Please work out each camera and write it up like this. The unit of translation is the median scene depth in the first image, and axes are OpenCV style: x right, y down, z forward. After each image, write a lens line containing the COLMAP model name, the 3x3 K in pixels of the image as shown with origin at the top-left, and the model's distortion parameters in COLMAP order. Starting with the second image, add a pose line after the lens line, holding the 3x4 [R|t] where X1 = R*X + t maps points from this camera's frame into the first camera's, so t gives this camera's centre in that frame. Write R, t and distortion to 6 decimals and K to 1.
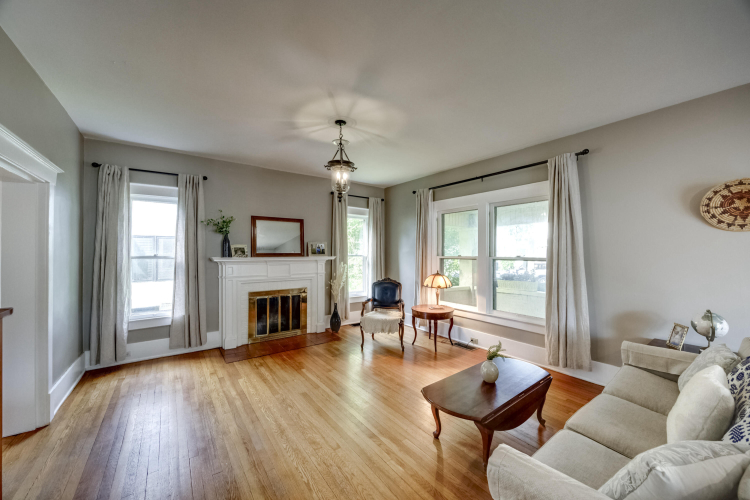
lens RADIAL K [[284.9, 0, 377.3], [0, 284.9, 250.7], [0, 0, 1]] dist [-0.001821, -0.000004]
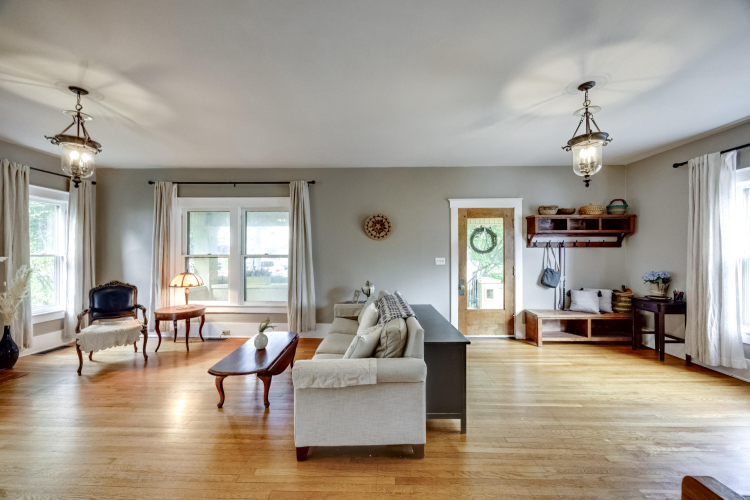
lens RADIAL K [[284.9, 0, 377.3], [0, 284.9, 250.7], [0, 0, 1]] dist [-0.001821, -0.000004]
pose [[0.609604, 0.001887, 0.792704, -0.171612], [-0.002589, 0.999997, -0.000389, 0.004440], [-0.792702, -0.001815, 0.609607, -0.118944]]
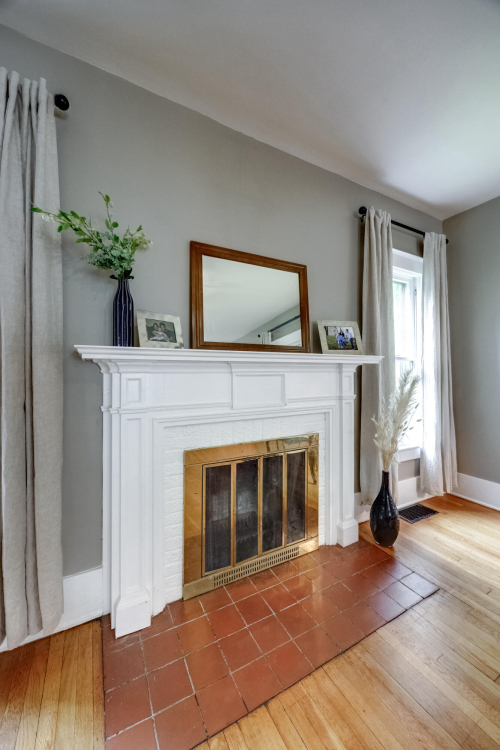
lens RADIAL K [[294.1, 0, 249.7], [0, 294.1, 367.7], [0, 0, 1]] dist [-0.000931, 0.000012]
pose [[0.990478, -0.000787, -0.137671, -0.330900], [-0.000115, 0.999979, -0.006548, 0.047346], [0.137673, 0.006502, 0.990456, 0.668161]]
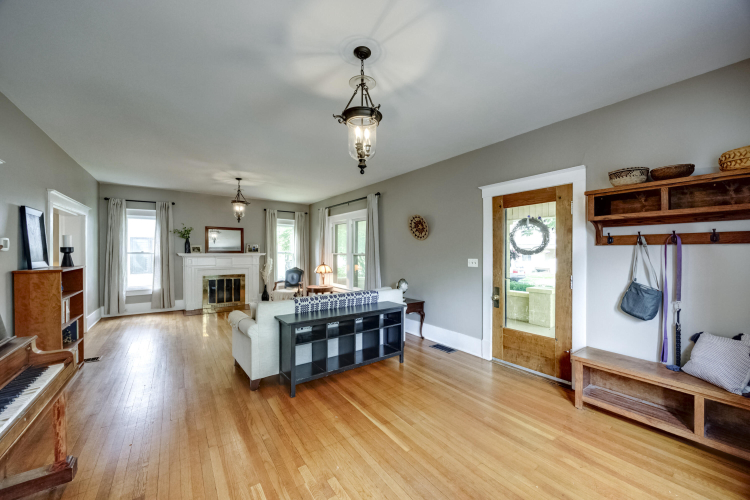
lens RADIAL K [[286.3, 0, 375.1], [0, 286.3, 254.8], [0, 0, 1]] dist [-0.000844, 0.000059]
pose [[0.999868, 0.003773, -0.015820, 0.529557], [-0.003530, 0.999876, 0.015364, 0.003448], [0.015876, -0.015306, 0.999757, -0.565193]]
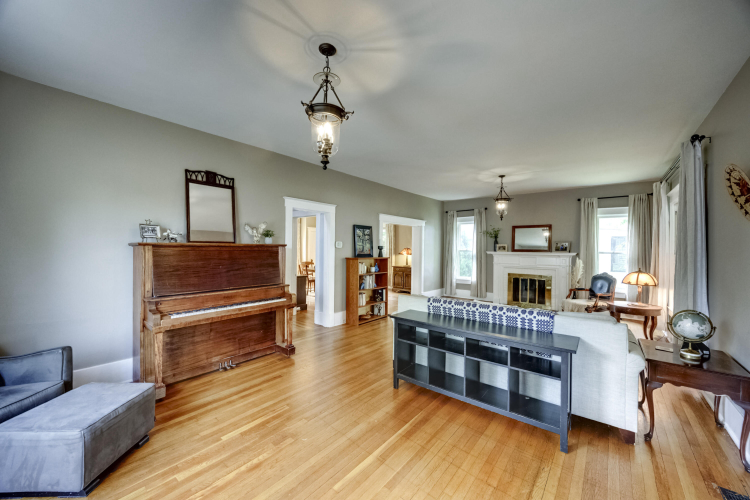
lens RADIAL K [[282.9, 0, 376.6], [0, 282.9, 248.5], [0, 0, 1]] dist [-0.004988, -0.000020]
pose [[0.245647, 0.004276, -0.969350, 0.962559], [-0.007867, 0.999966, 0.002417, 0.005942], [0.969328, 0.007032, 0.245672, -0.136793]]
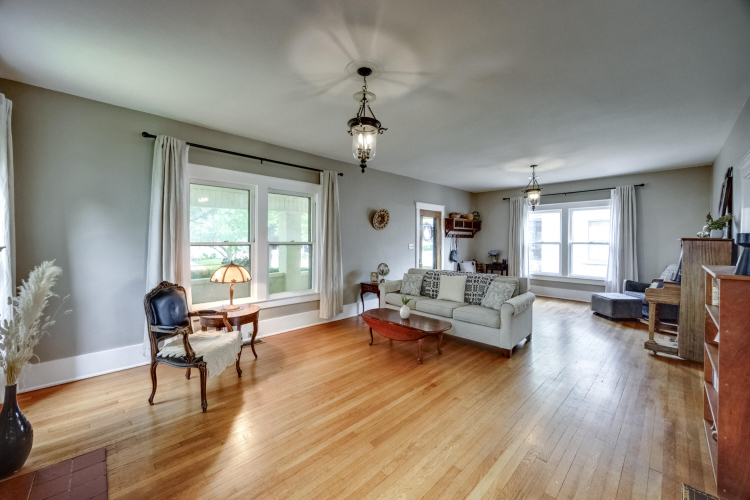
lens RADIAL K [[288.5, 0, 373.5], [0, 288.5, 241.1], [0, 0, 1]] dist [0.000590, 0.000064]
pose [[-0.130206, -0.005244, 0.991473, -0.633553], [-0.009480, 0.999947, 0.004043, 0.009823], [-0.991442, -0.008873, -0.130249, 0.737363]]
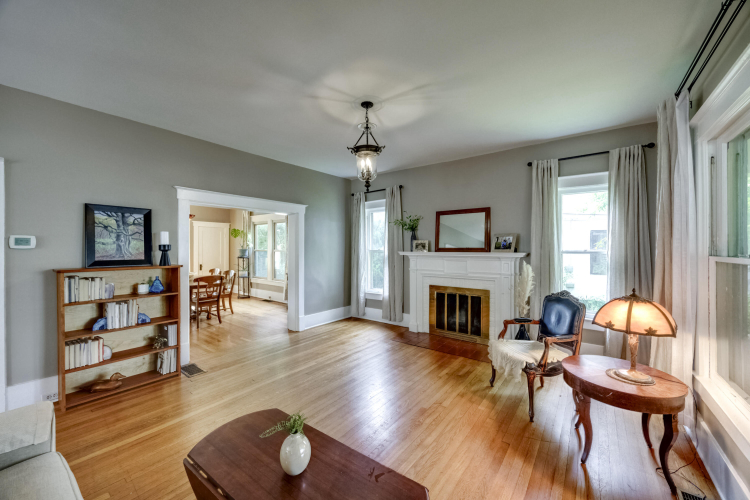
lens RADIAL K [[285.7, 0, 376.5], [0, 285.7, 248.7], [0, 0, 1]] dist [-0.002336, -0.000219]
pose [[0.281280, 0.003243, -0.959620, 0.524395], [0.003656, 0.999983, 0.004451, 0.006137], [0.959619, -0.004761, 0.281263, 0.526495]]
